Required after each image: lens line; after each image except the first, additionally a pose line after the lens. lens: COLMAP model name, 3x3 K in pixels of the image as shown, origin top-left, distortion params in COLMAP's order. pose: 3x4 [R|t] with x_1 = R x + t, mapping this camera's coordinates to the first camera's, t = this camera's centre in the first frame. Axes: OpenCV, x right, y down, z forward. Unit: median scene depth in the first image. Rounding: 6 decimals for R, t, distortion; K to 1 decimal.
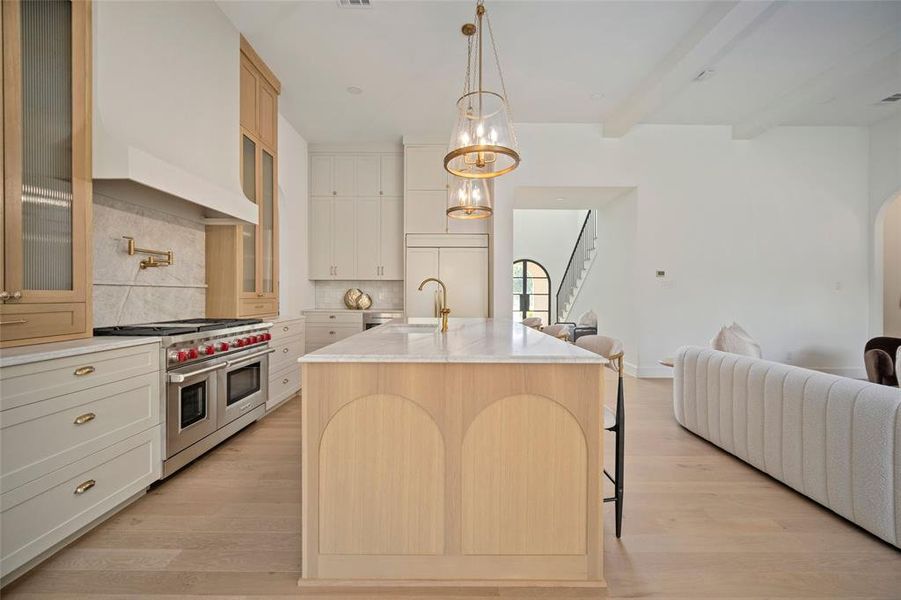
lens RADIAL K [[363.6, 0, 455.2], [0, 363.6, 296.9], [0, 0, 1]] dist [-0.003106, -0.000030]
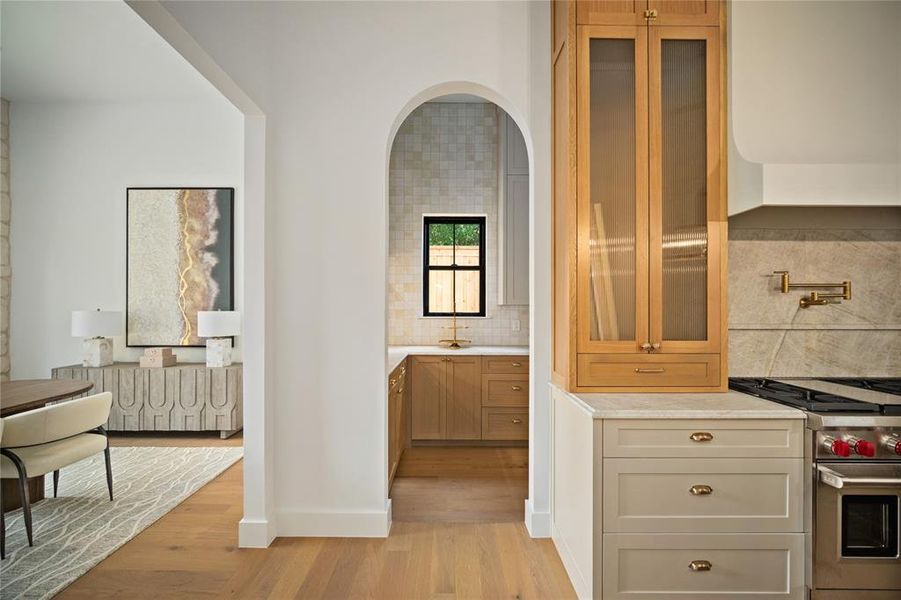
lens RADIAL K [[361.1, 0, 439.1], [0, 361.1, 307.3], [0, 0, 1]] dist [-0.008709, 0.000184]
pose [[-0.022657, -0.005028, -0.999731, -0.069039], [-0.007064, 0.999963, -0.004869, -0.069283], [0.999718, 0.006952, -0.022691, 0.229293]]
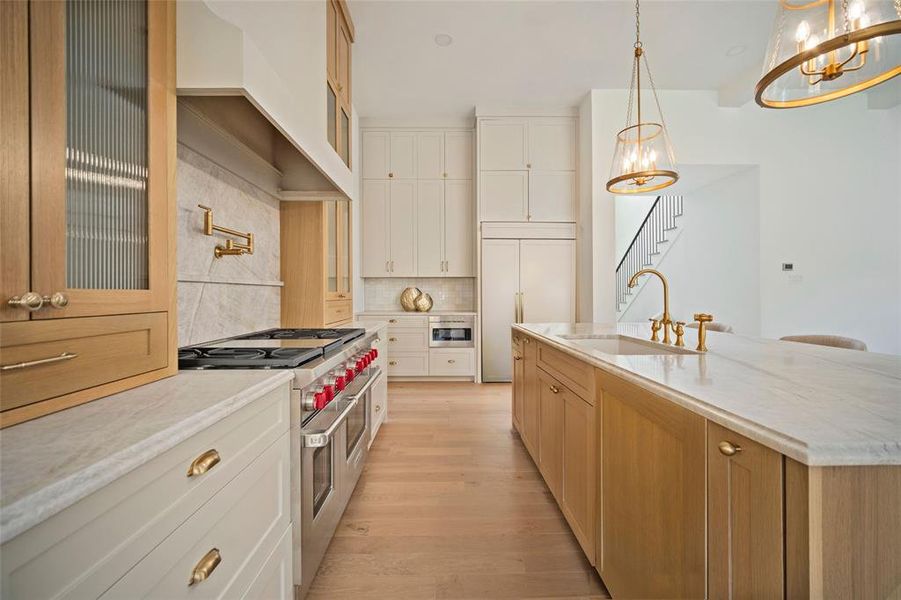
lens RADIAL K [[360.2, 0, 449.6], [0, 360.2, 292.5], [0, 0, 1]] dist [-0.002159, -0.000063]
pose [[0.999792, -0.007156, 0.019123, -0.452169], [0.007349, 0.999923, -0.010039, -0.003799], [-0.019050, 0.010178, 0.999767, 0.335327]]
